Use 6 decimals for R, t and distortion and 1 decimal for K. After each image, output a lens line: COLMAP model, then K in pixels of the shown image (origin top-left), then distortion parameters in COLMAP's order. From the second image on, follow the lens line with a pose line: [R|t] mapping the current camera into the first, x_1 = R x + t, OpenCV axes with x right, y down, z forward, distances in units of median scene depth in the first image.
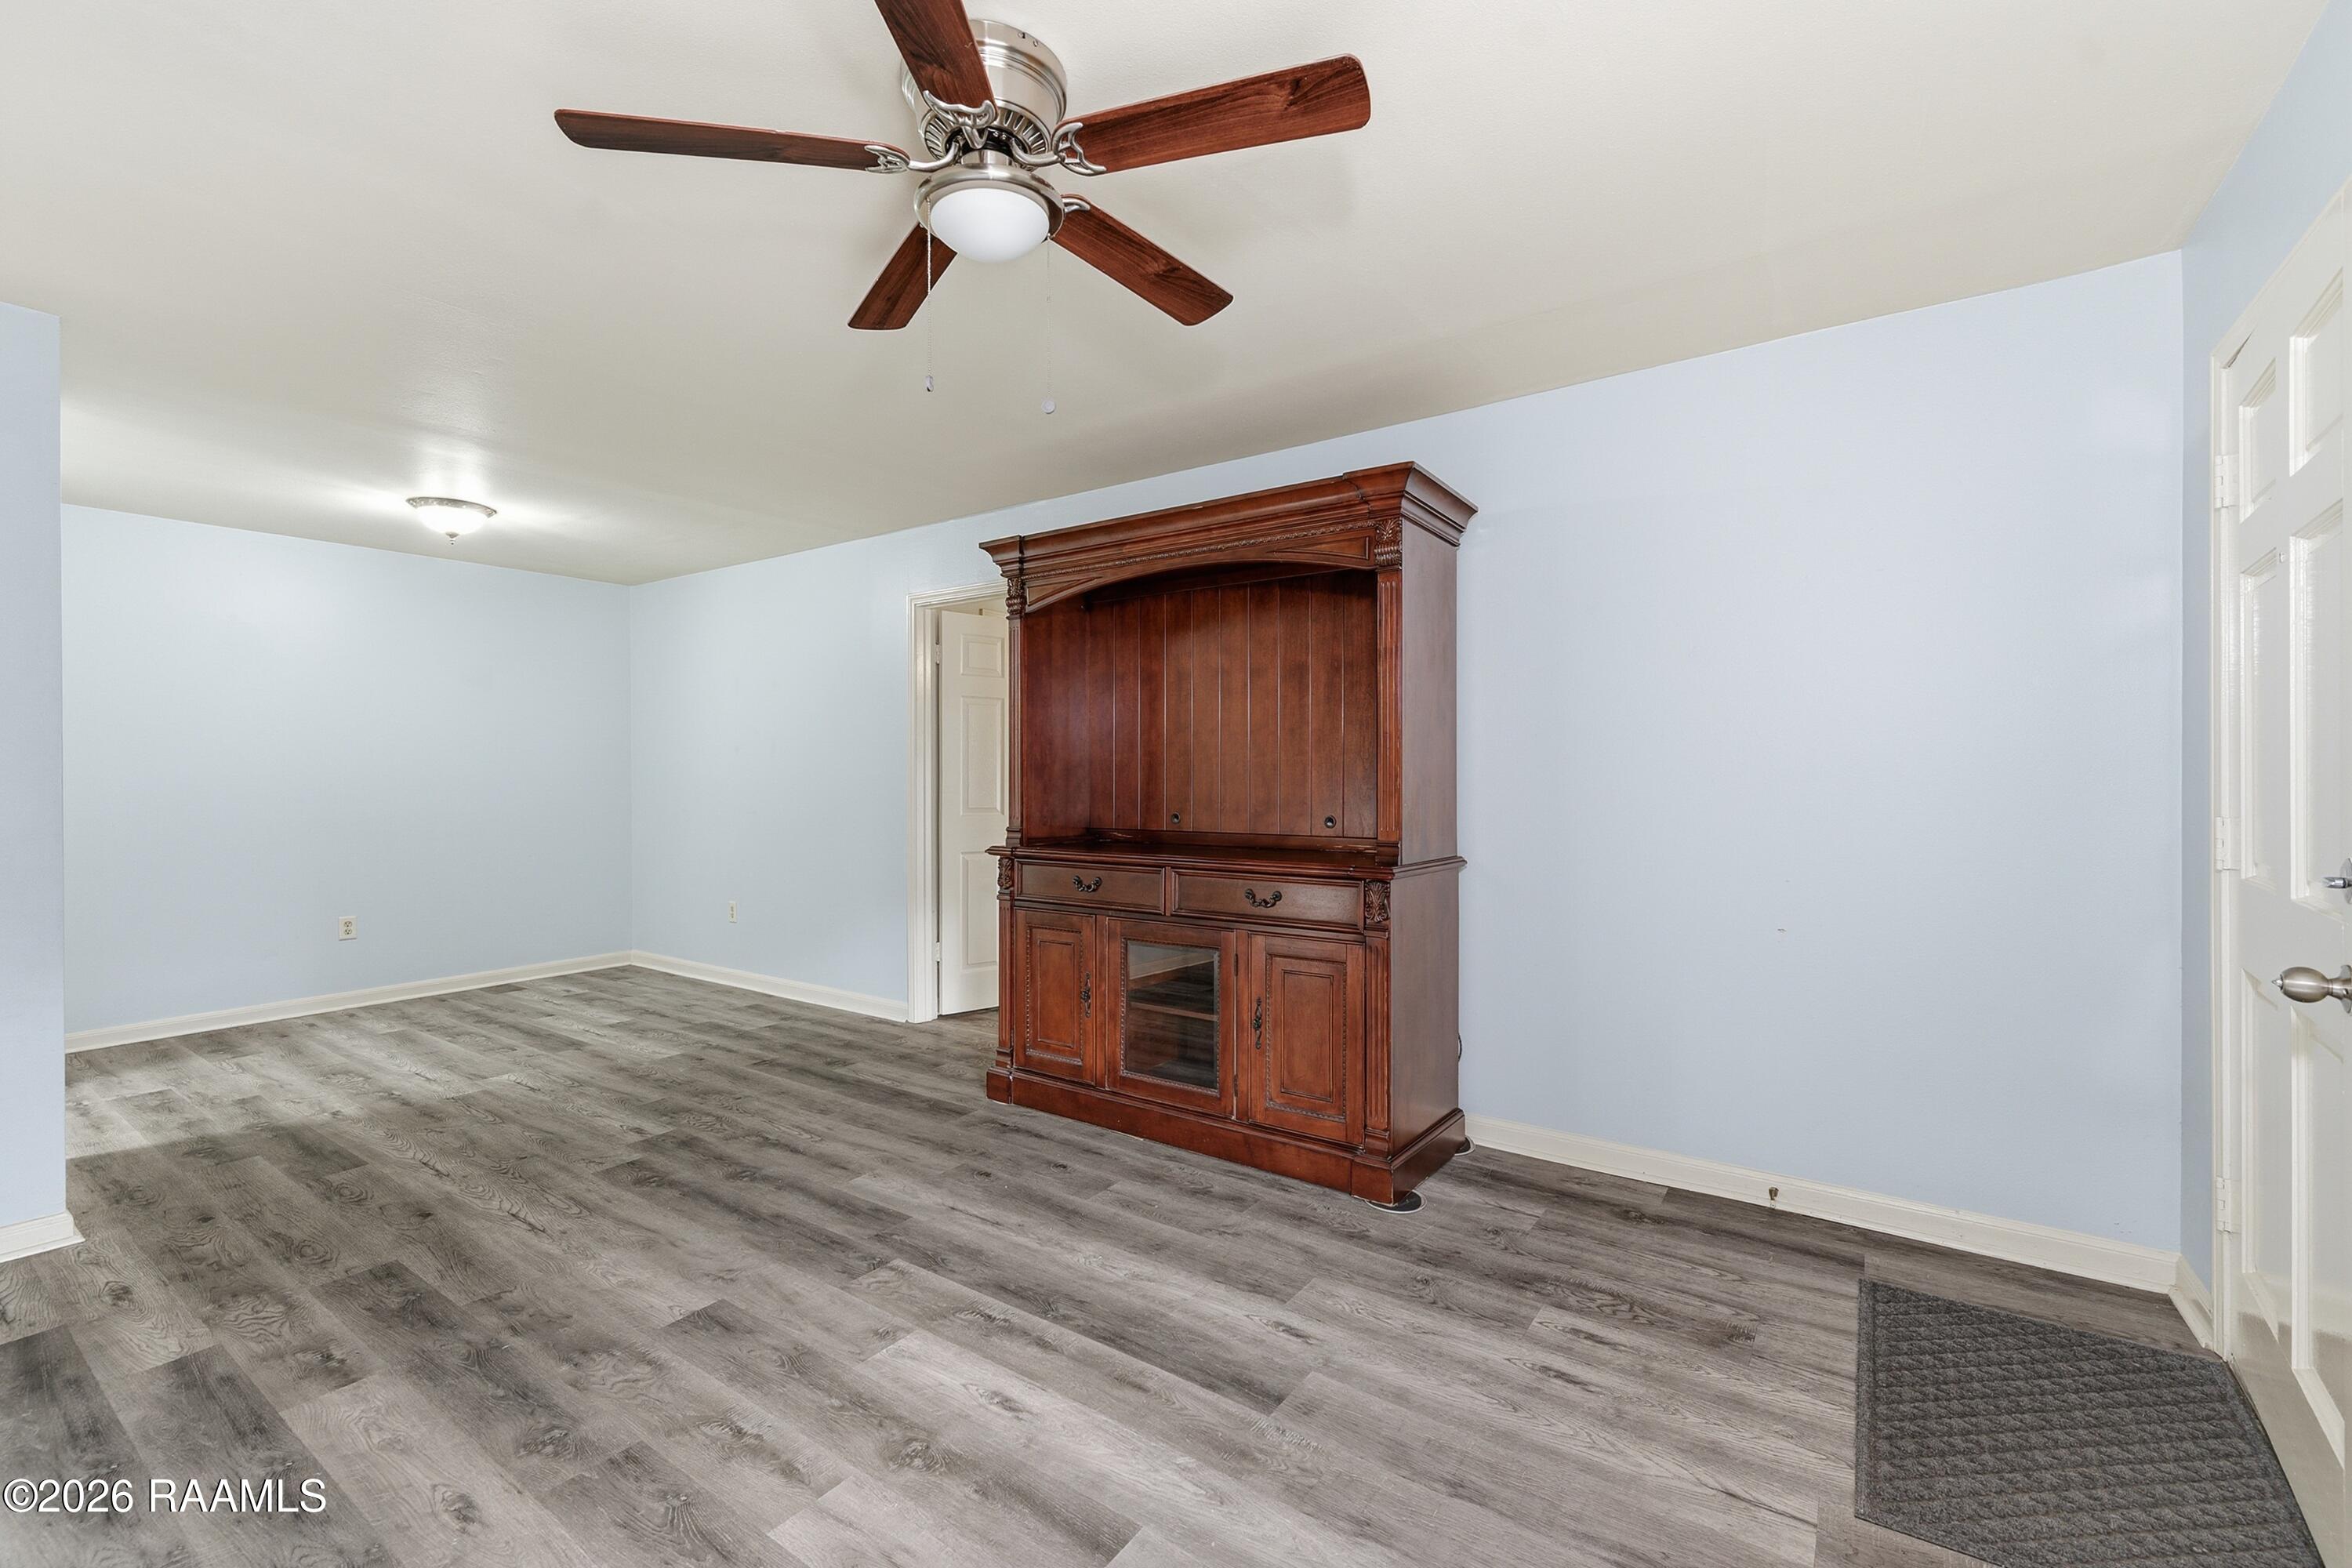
lens RADIAL K [[1024.3, 0, 1211.7], [0, 1024.3, 778.4], [0, 0, 1]] dist [-0.001835, -0.000063]
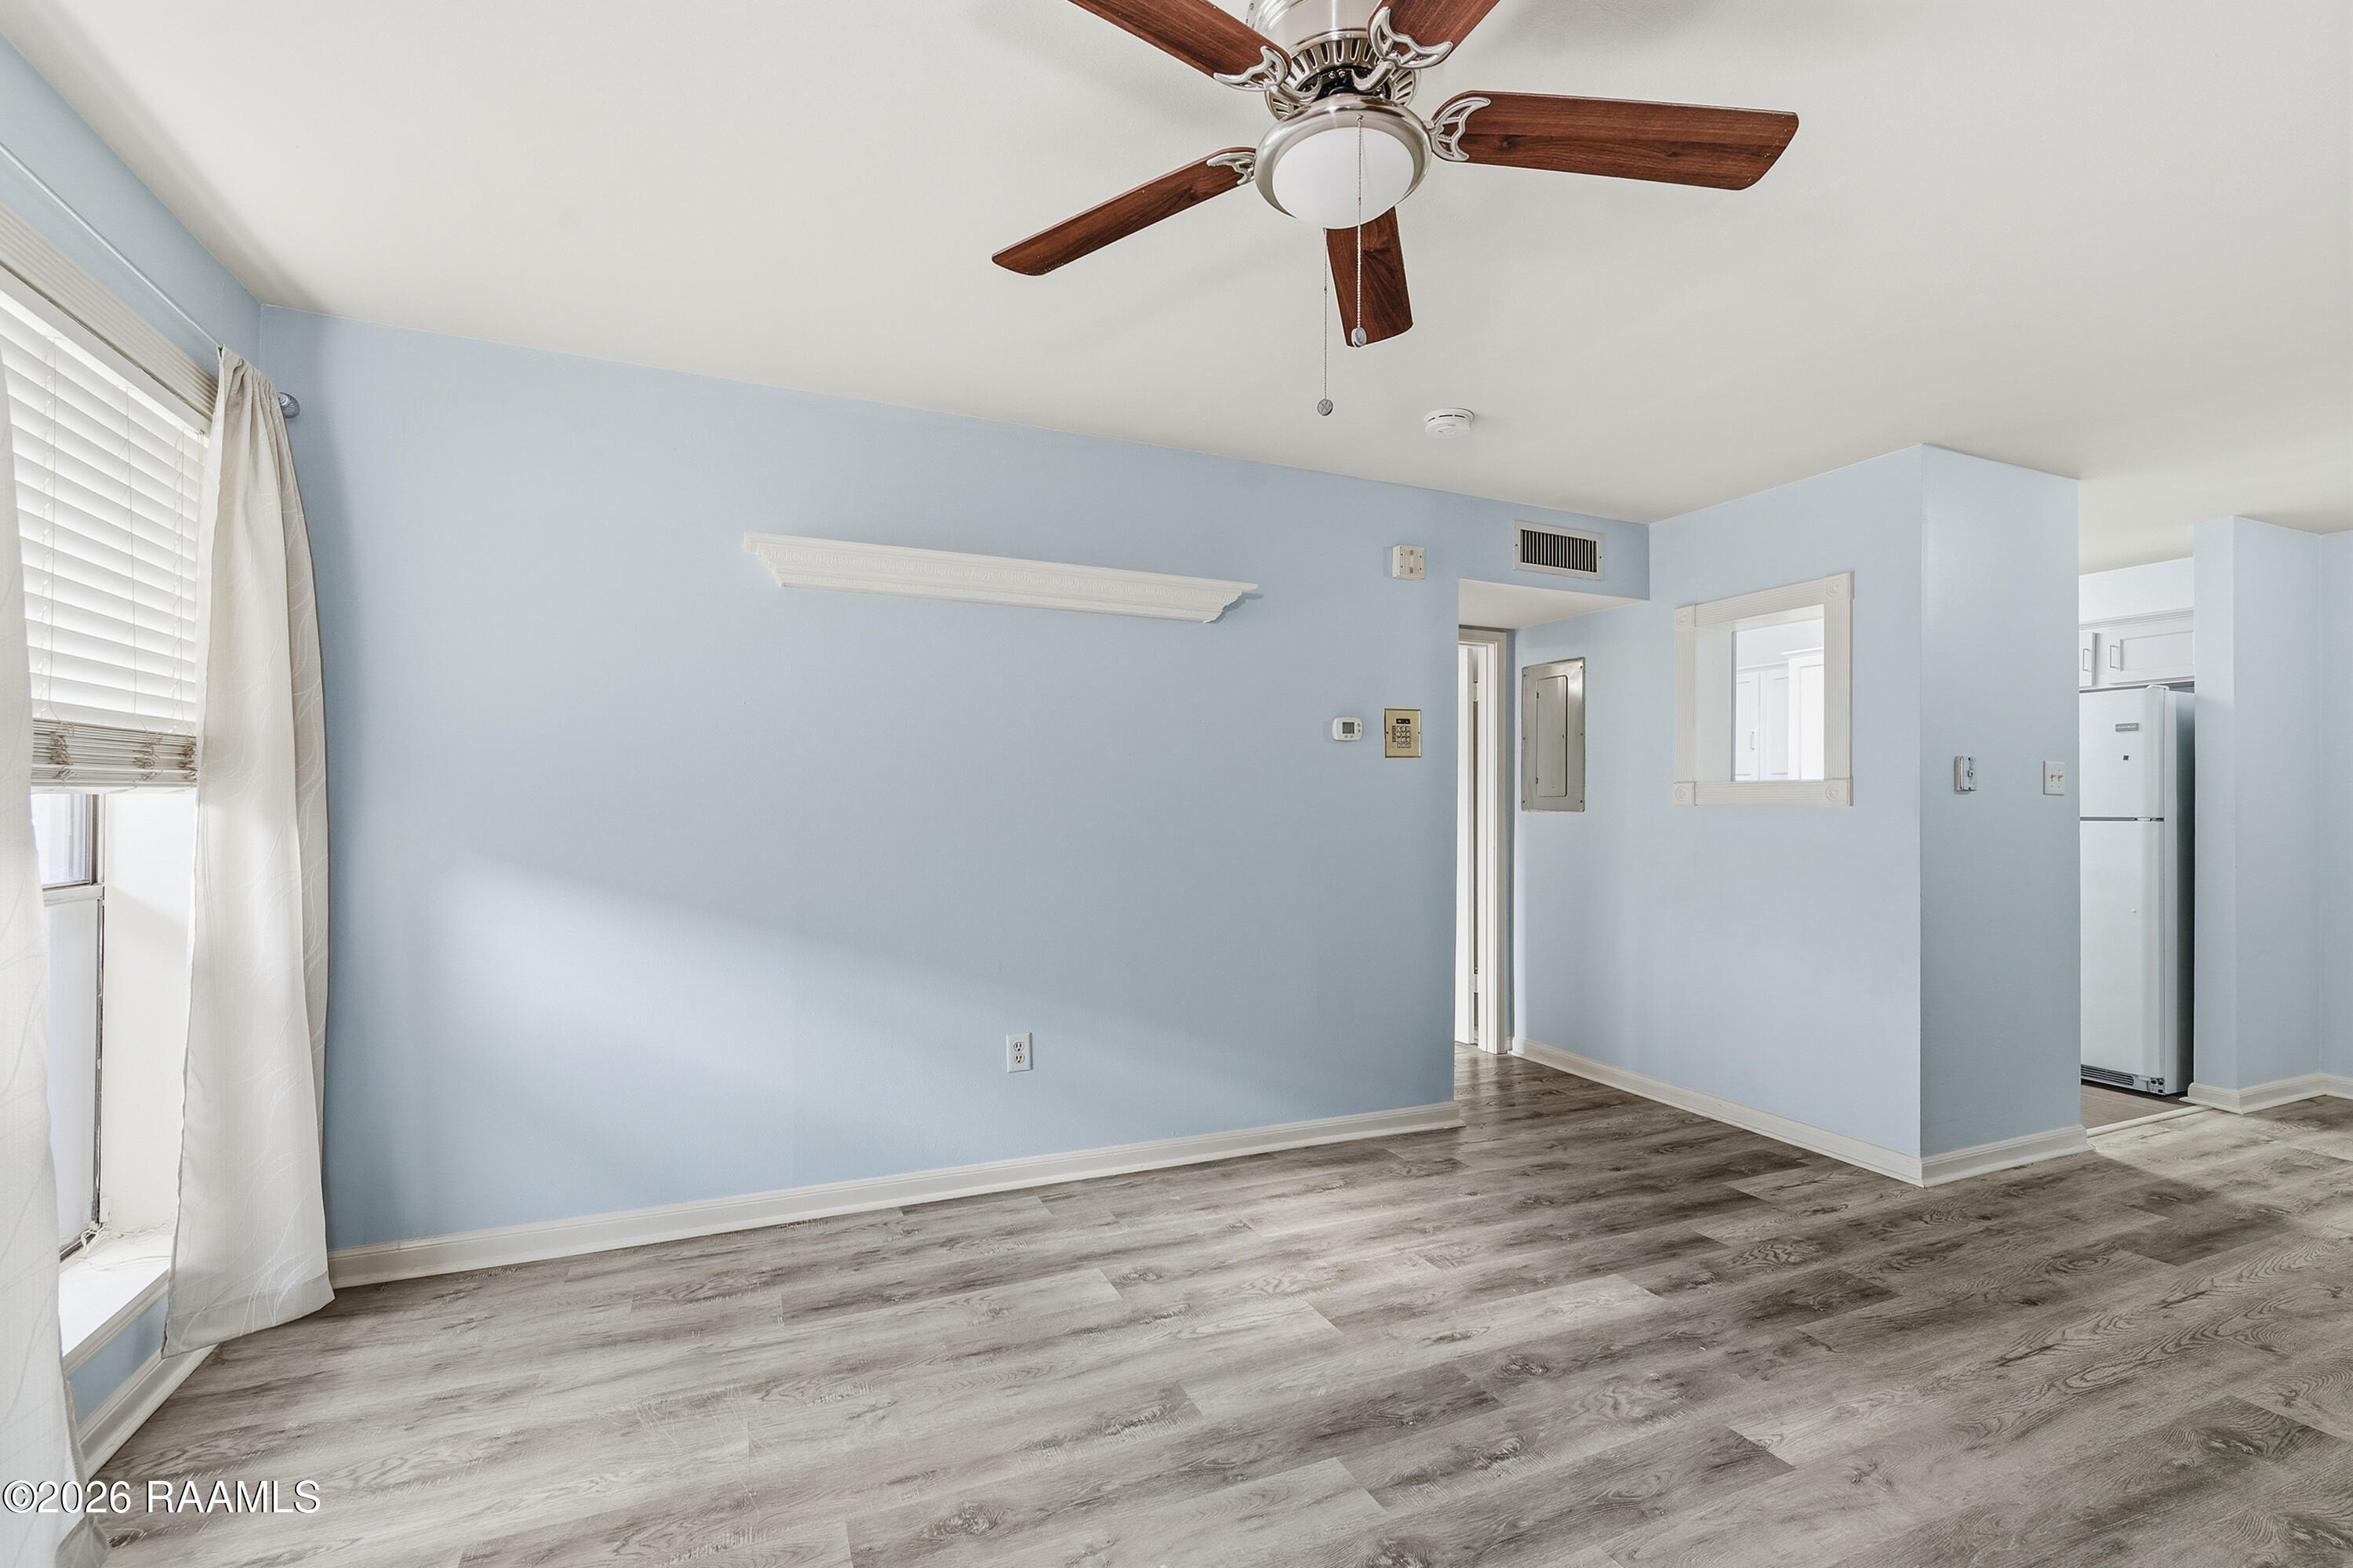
lens RADIAL K [[981.9, 0, 1175.4], [0, 981.9, 796.5], [0, 0, 1]] dist [-0.000939, 0.000660]
pose [[-0.532748, -0.004242, -0.846263, 0.406733], [-0.005334, 0.999984, -0.001655, -0.009028], [0.846257, 0.003633, -0.532763, 0.952739]]
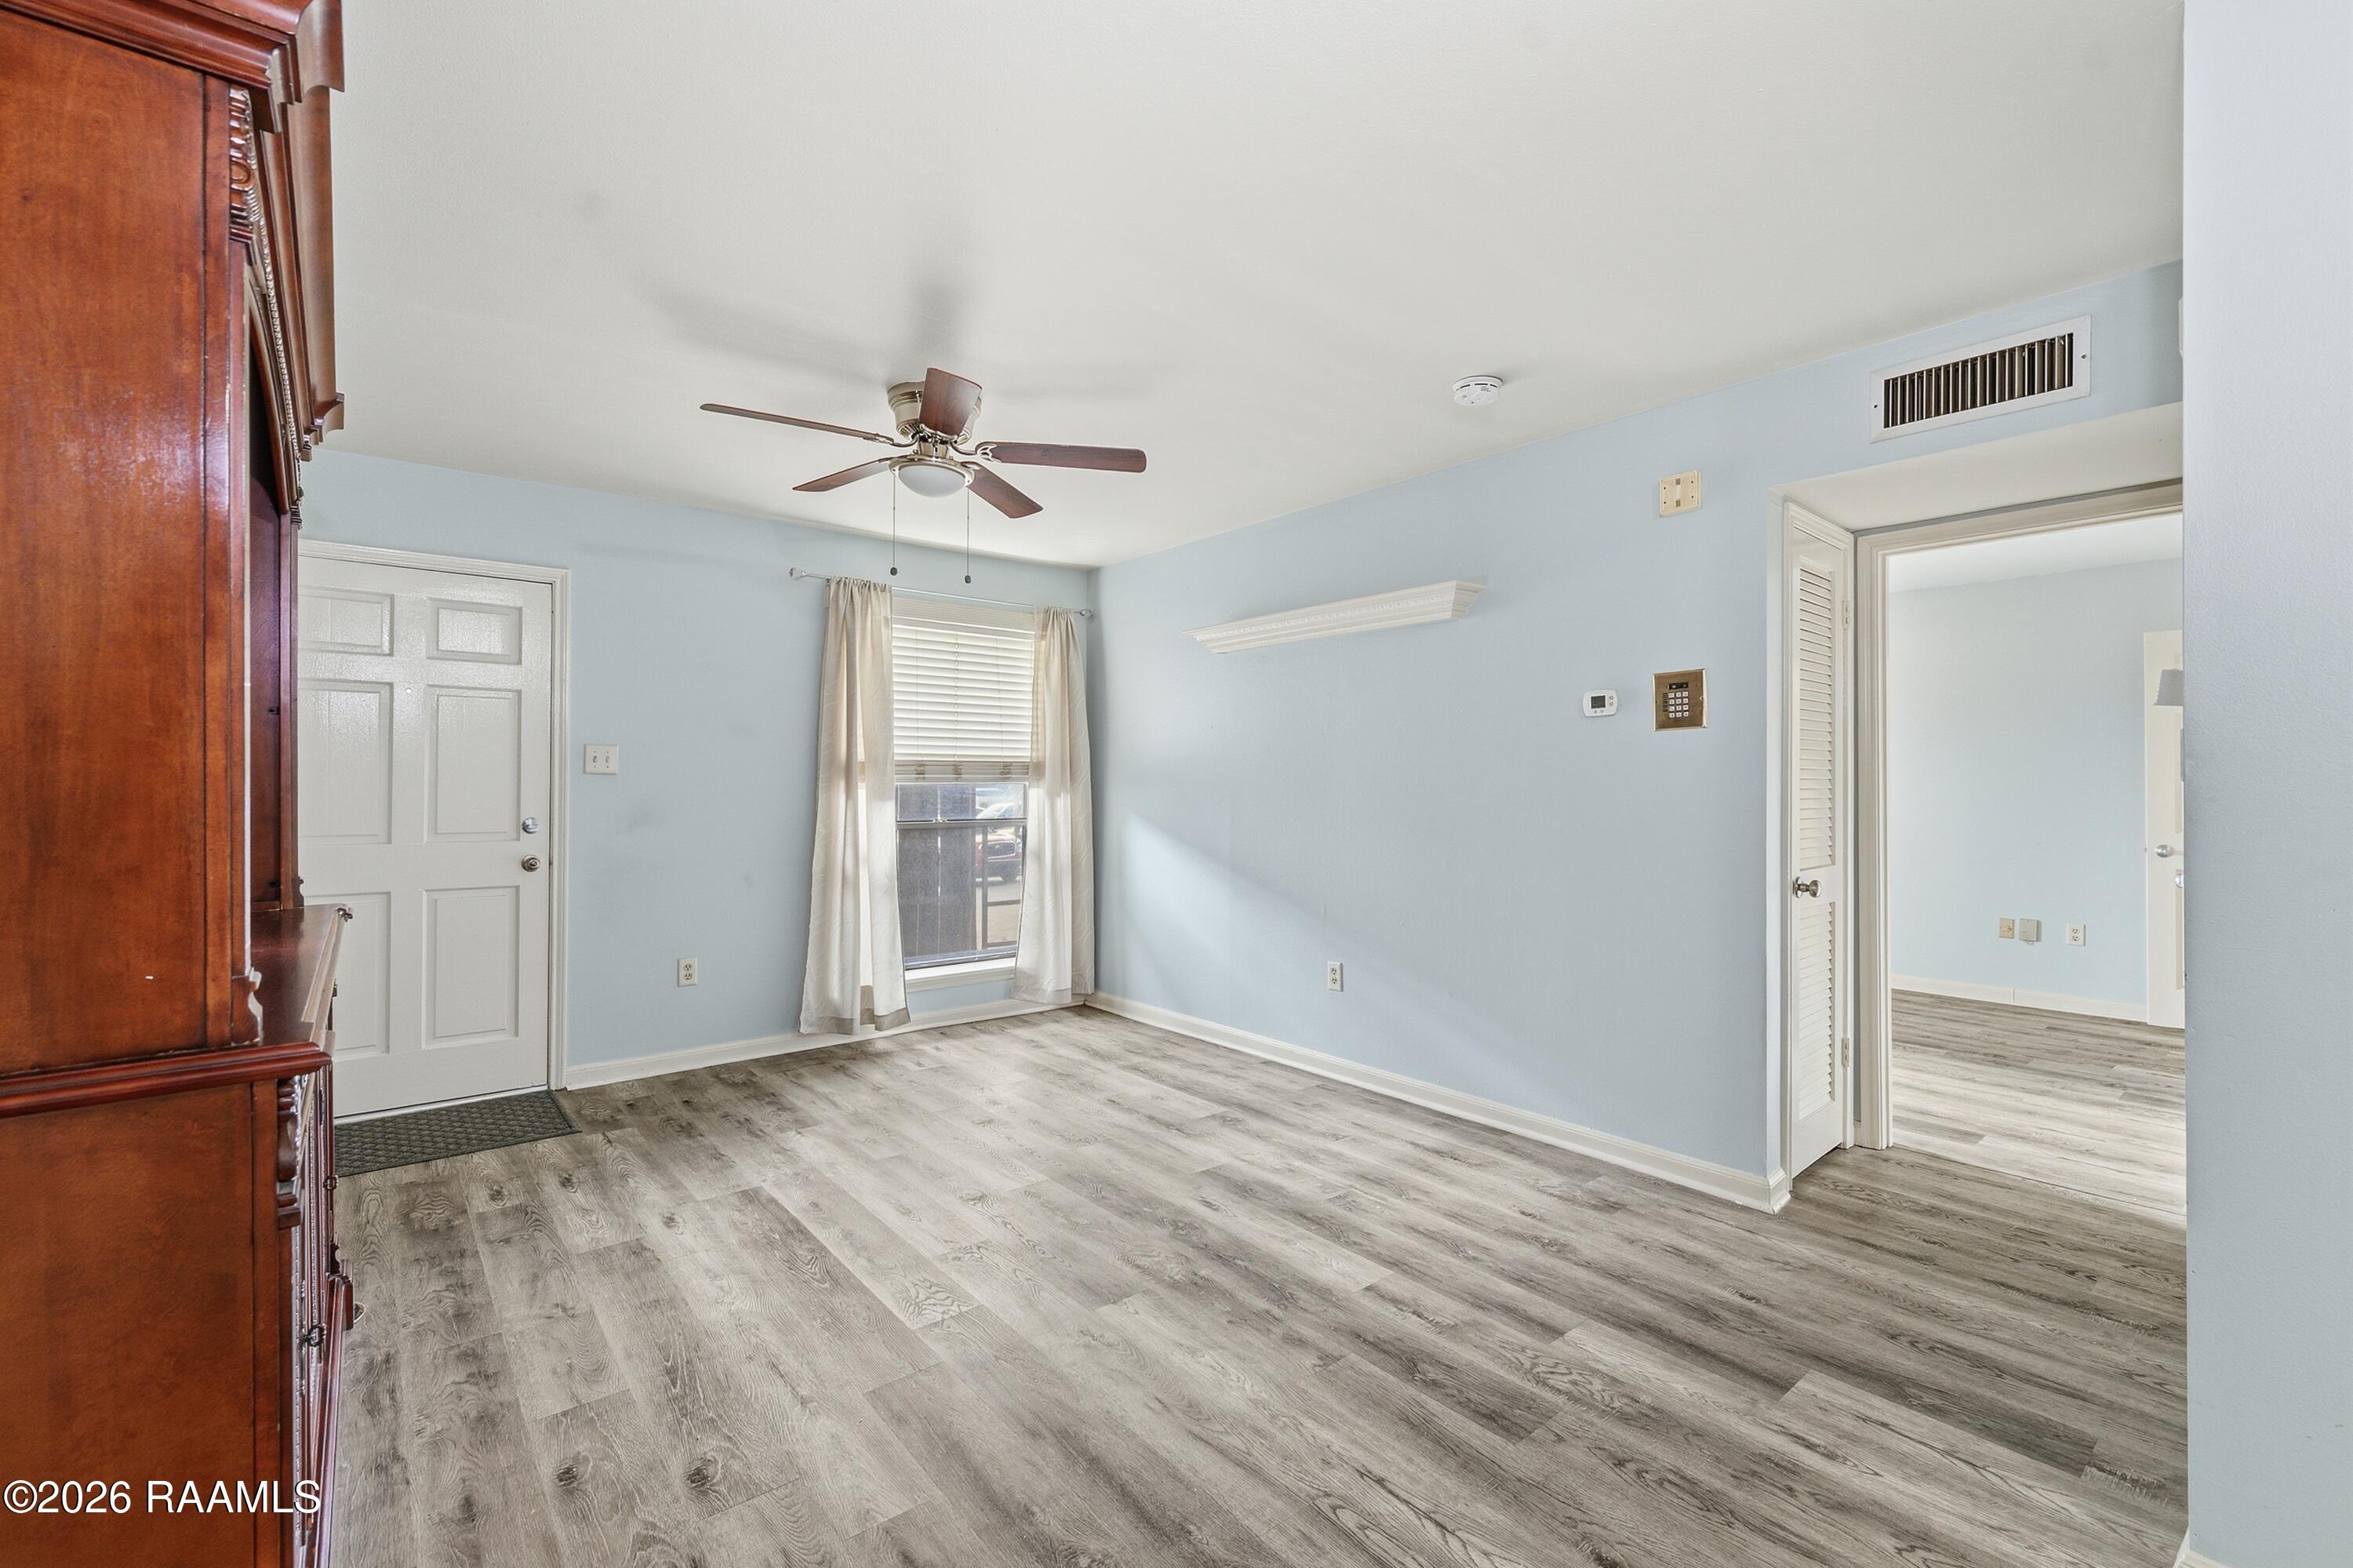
lens RADIAL K [[1024.8, 0, 1212.2], [0, 1024.8, 778.4], [0, 0, 1]] dist [-0.001835, -0.000063]
pose [[-0.967779, 0.004337, 0.251766, -0.810903], [0.002985, 0.999979, -0.005751, -0.005872], [-0.251785, -0.004814, -0.967771, 1.857085]]
